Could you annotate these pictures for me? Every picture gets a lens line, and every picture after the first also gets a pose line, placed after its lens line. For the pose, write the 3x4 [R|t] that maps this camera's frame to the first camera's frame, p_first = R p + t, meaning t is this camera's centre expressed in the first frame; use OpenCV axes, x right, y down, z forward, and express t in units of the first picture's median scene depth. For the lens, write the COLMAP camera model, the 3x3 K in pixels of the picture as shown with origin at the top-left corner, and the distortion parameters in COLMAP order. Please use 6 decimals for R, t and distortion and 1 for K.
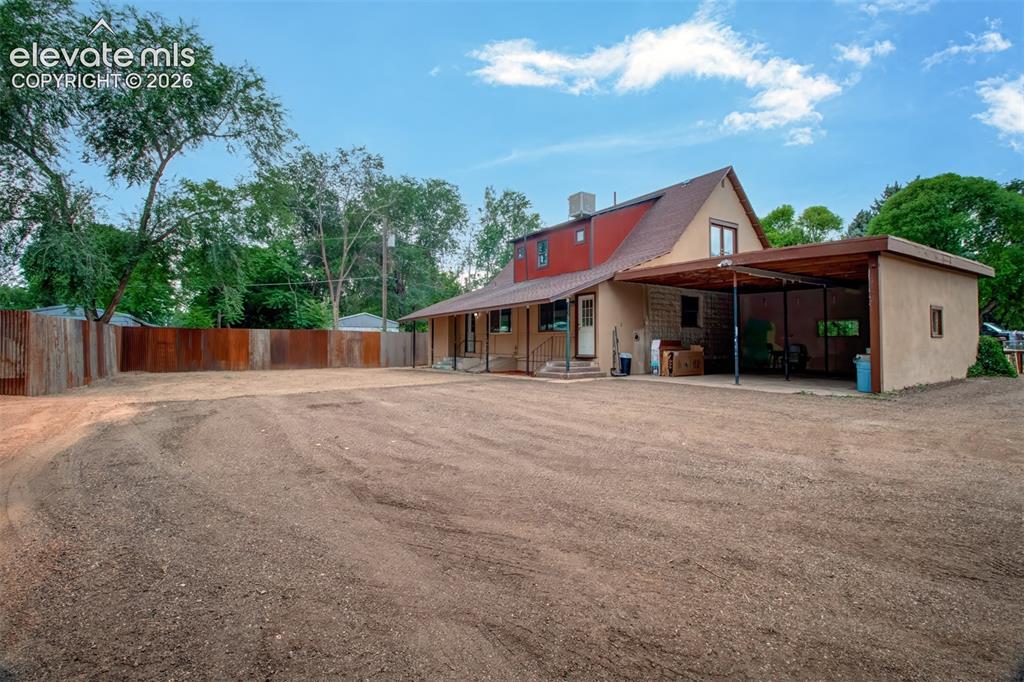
lens RADIAL K [[481.6, 0, 512.0], [0, 481.6, 341.0], [0, 0, 1]] dist [-0.001775, -0.000303]
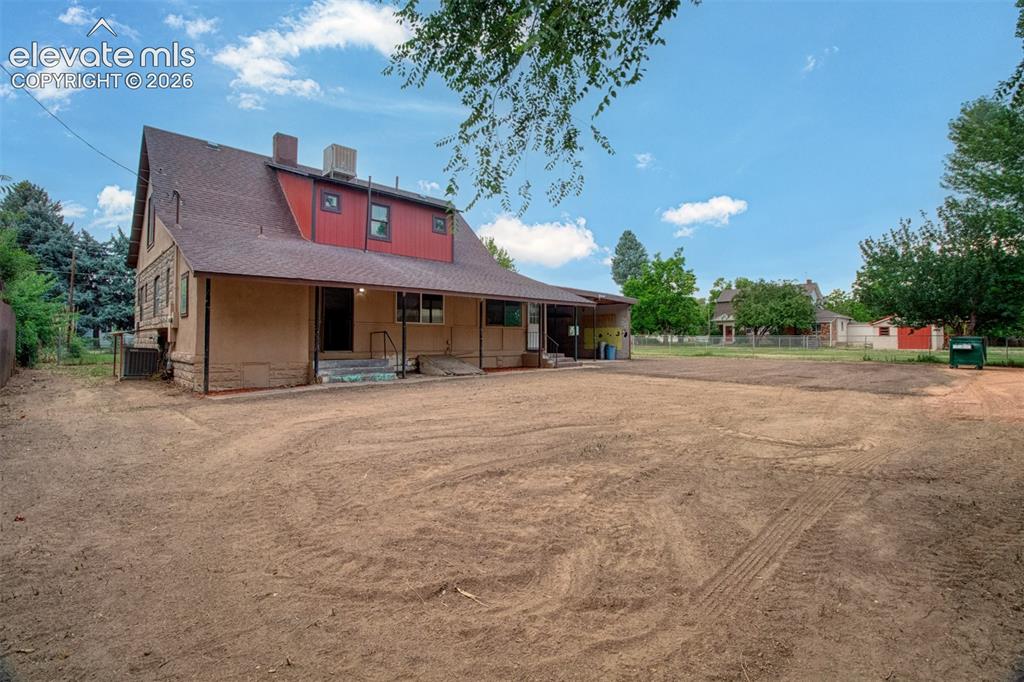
lens RADIAL K [[481.6, 0, 512.0], [0, 481.6, 341.0], [0, 0, 1]] dist [-0.001775, -0.000303]
pose [[-0.171895, 0.003803, 0.985108, -1.012590], [-0.008216, 0.999952, -0.005293, 0.018489], [-0.985081, -0.009003, -0.171856, 1.270965]]
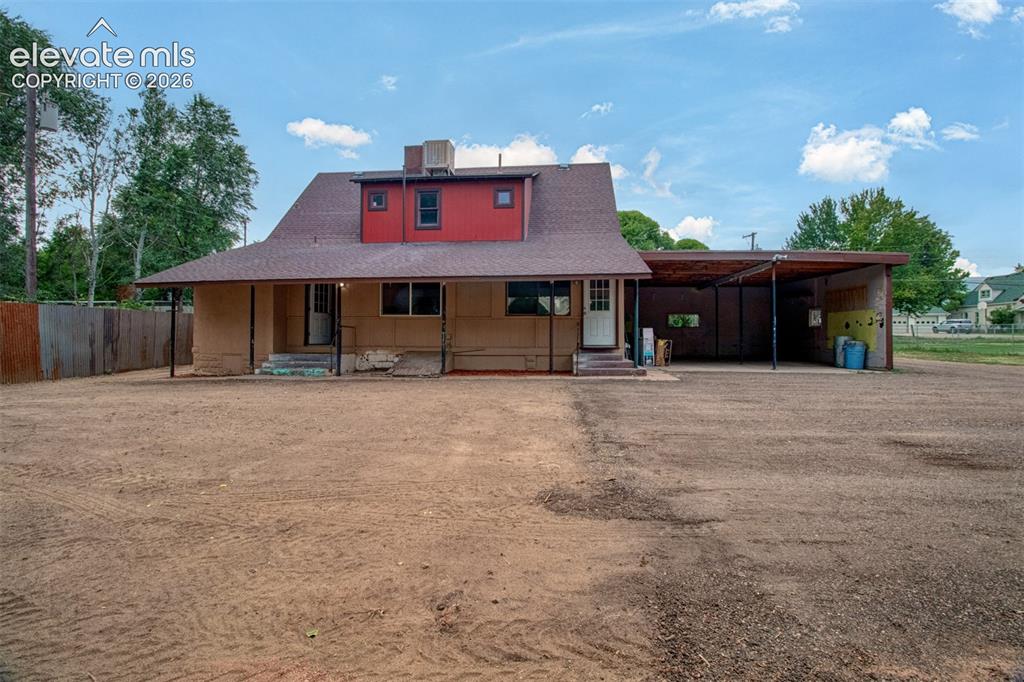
lens RADIAL K [[481.6, 0, 512.0], [0, 481.6, 341.0], [0, 0, 1]] dist [-0.001775, -0.000303]
pose [[0.637508, -0.007008, 0.770412, -0.582702], [-0.007651, 0.999852, 0.015426, 0.010088], [-0.770406, -0.015729, 0.637360, 0.592048]]
